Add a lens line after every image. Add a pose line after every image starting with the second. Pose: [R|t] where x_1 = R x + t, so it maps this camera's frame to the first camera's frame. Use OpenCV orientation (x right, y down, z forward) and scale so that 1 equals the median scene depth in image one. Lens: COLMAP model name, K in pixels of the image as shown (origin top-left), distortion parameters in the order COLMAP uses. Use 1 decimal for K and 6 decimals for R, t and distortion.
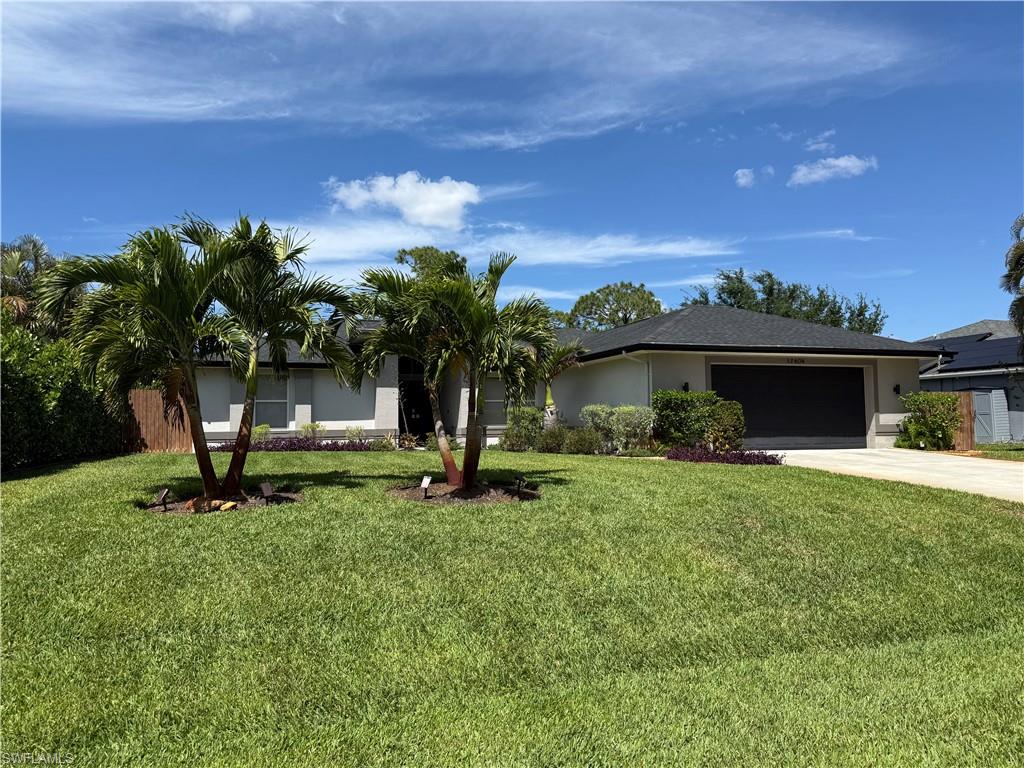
lens RADIAL K [[723.6, 0, 515.0], [0, 723.6, 371.2], [0, 0, 1]] dist [0.048015, -0.049534]
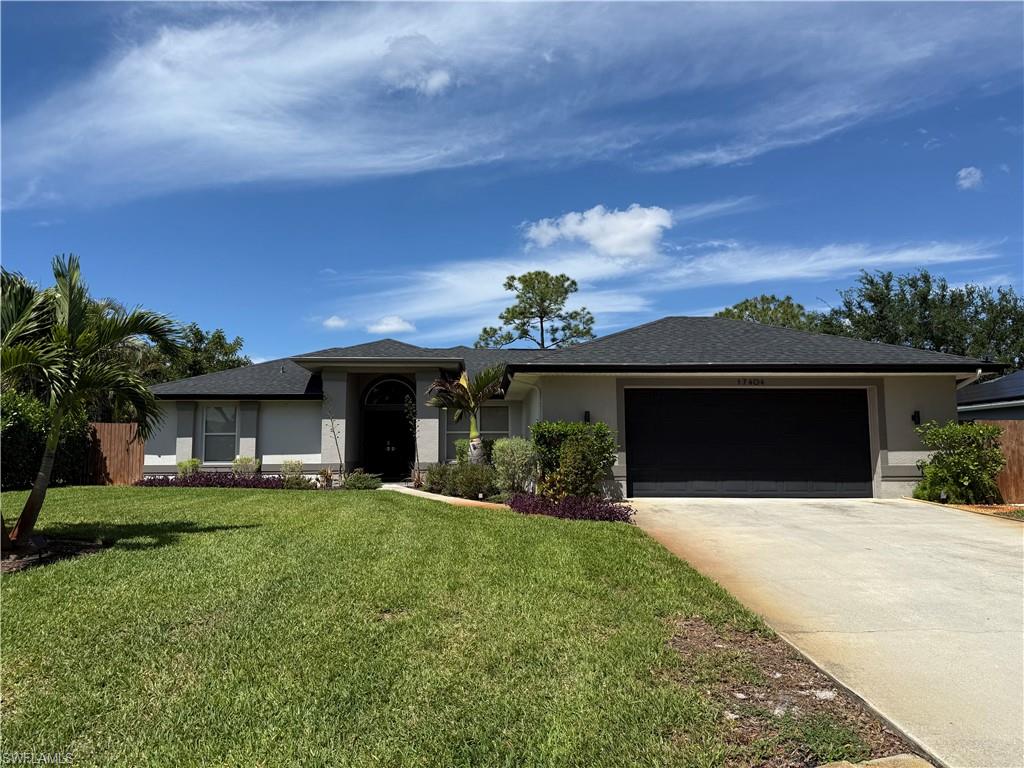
lens RADIAL K [[723.6, 0, 517.3], [0, 723.6, 391.0], [0, 0, 1]] dist [0.048015, -0.049534]
pose [[0.958620, -0.017160, -0.284171, 0.352404], [0.014443, 0.999828, -0.011656, 0.000606], [0.284322, 0.007069, 0.958703, 0.188542]]
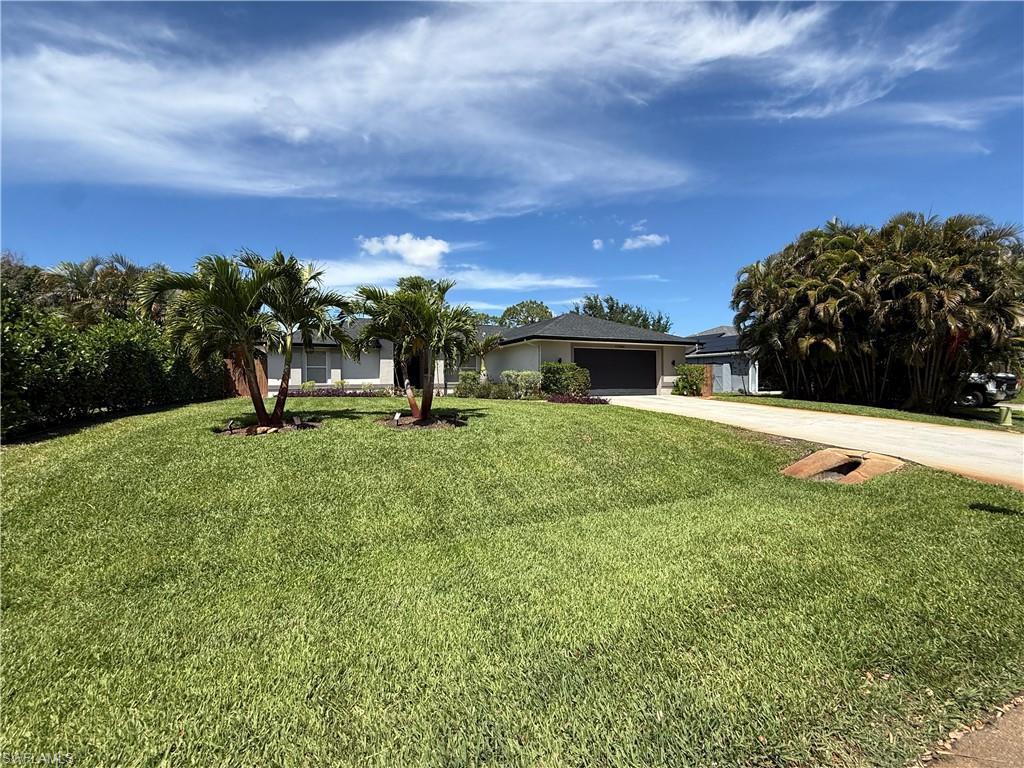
lens RADIAL K [[410.7, 0, 510.8], [0, 410.7, 376.6], [0, 0, 1]] dist [0.007389, -0.000302]
pose [[0.995463, 0.004642, 0.095034, 0.022258], [-0.010443, 0.998105, 0.060634, 0.001252], [-0.094573, -0.061351, 0.993626, 0.018740]]
